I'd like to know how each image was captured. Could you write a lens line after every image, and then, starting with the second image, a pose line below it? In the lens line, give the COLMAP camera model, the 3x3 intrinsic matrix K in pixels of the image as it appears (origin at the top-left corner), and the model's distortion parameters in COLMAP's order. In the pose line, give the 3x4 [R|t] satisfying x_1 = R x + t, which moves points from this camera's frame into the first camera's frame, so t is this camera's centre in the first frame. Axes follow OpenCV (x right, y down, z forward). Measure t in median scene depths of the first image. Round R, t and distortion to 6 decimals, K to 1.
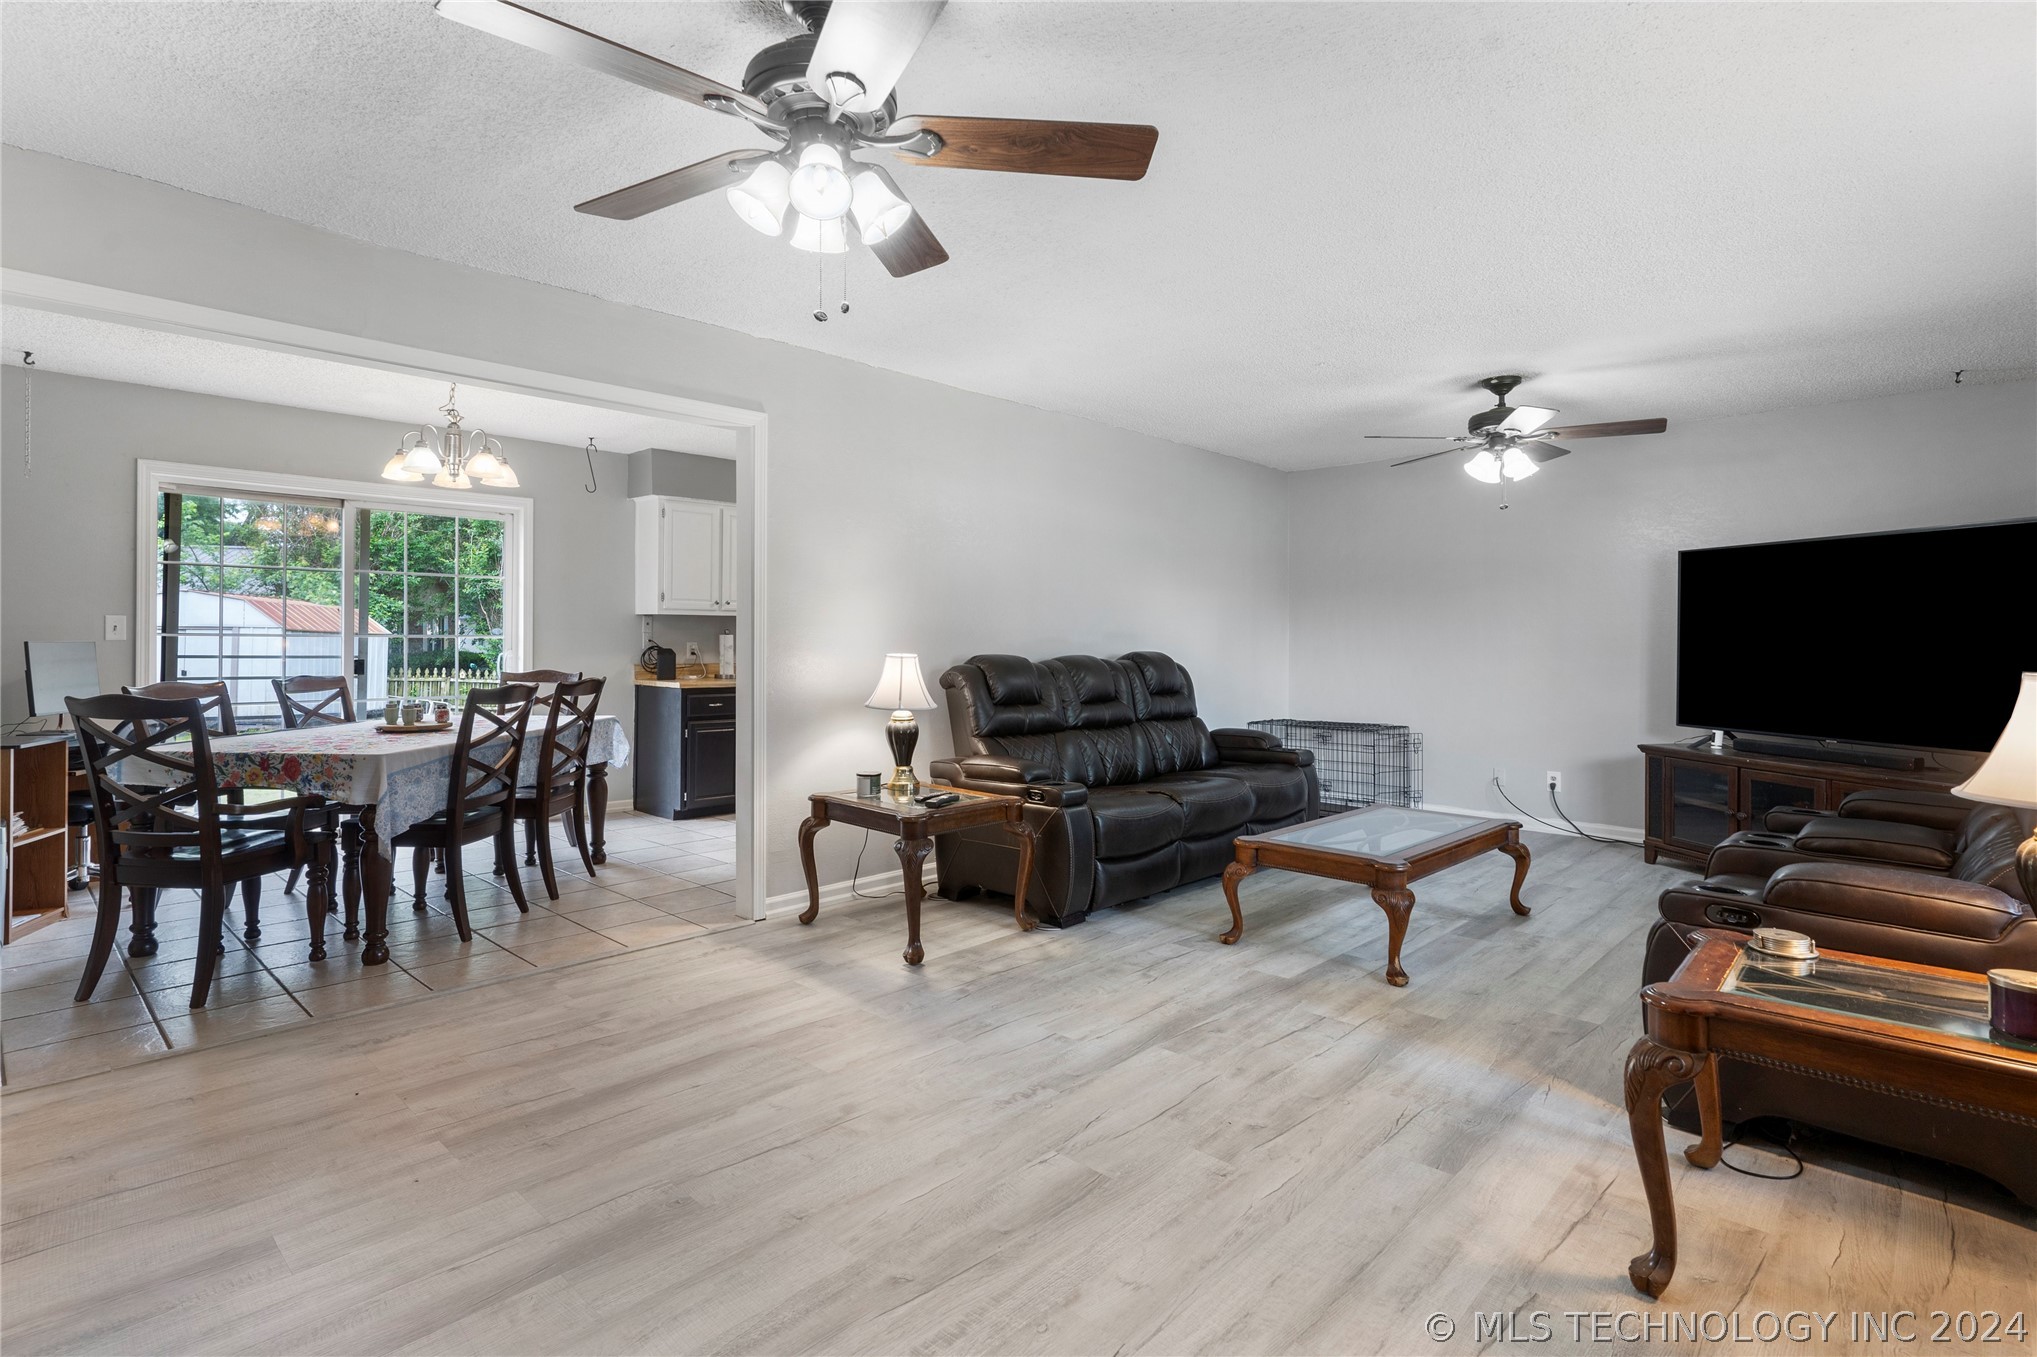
lens RADIAL K [[1032.4, 0, 1008.7], [0, 1032.4, 634.3], [0, 0, 1]] dist [0.001127, 0.000595]
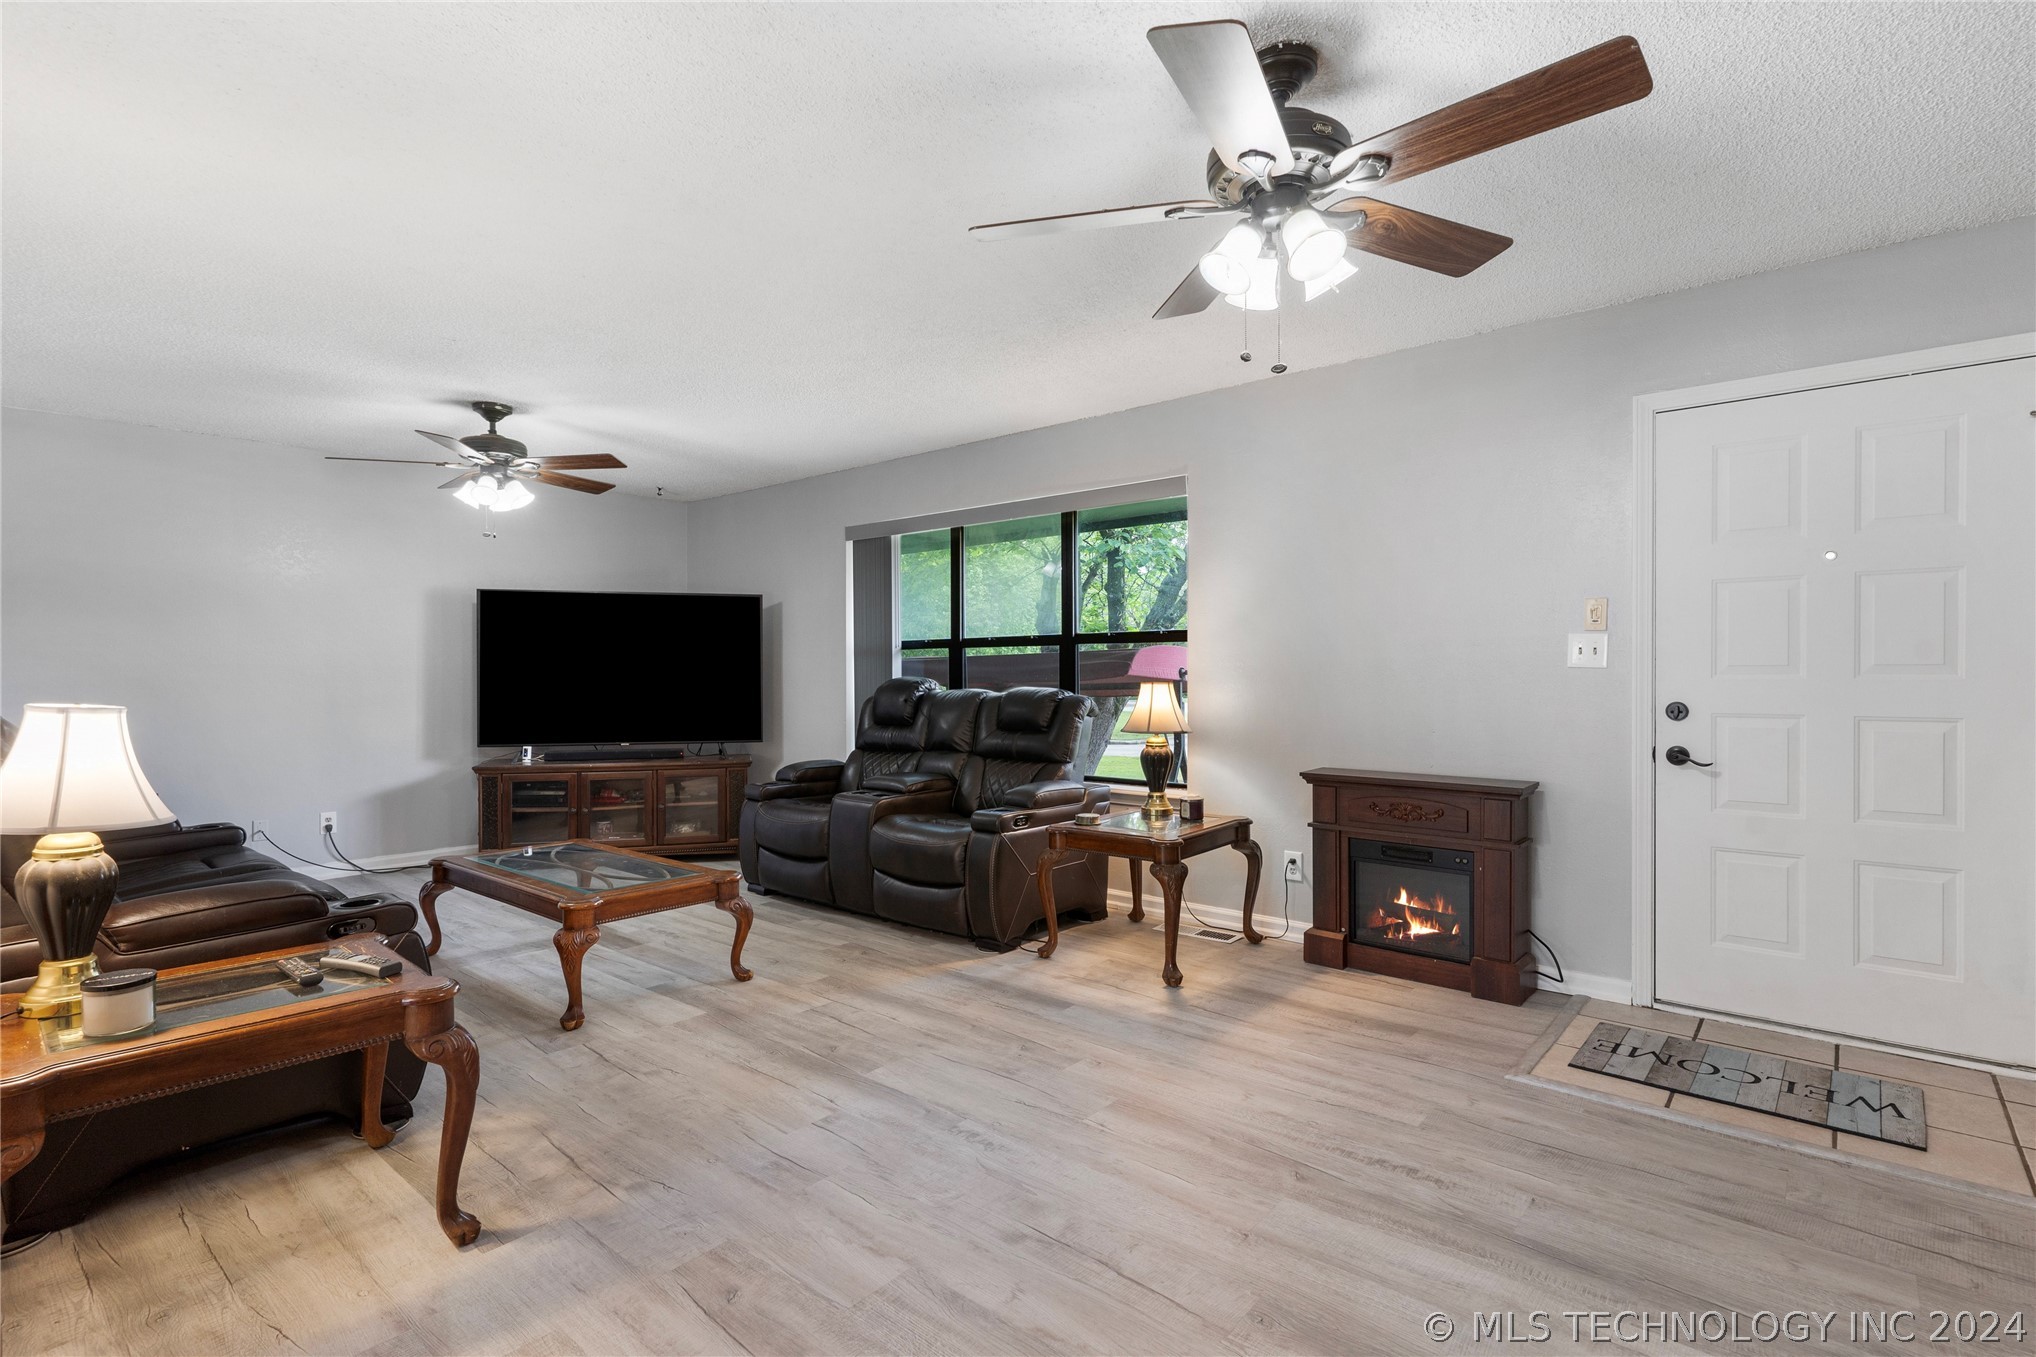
lens RADIAL K [[984.4, 0, 1016.7], [0, 984.4, 676.1], [0, 0, 1]] dist [0.001728, -0.000050]
pose [[-0.080957, -0.008903, 0.996678, -0.764979], [-0.002662, 0.999958, 0.008716, 0.002860], [-0.996714, -0.001947, -0.080977, 0.868020]]
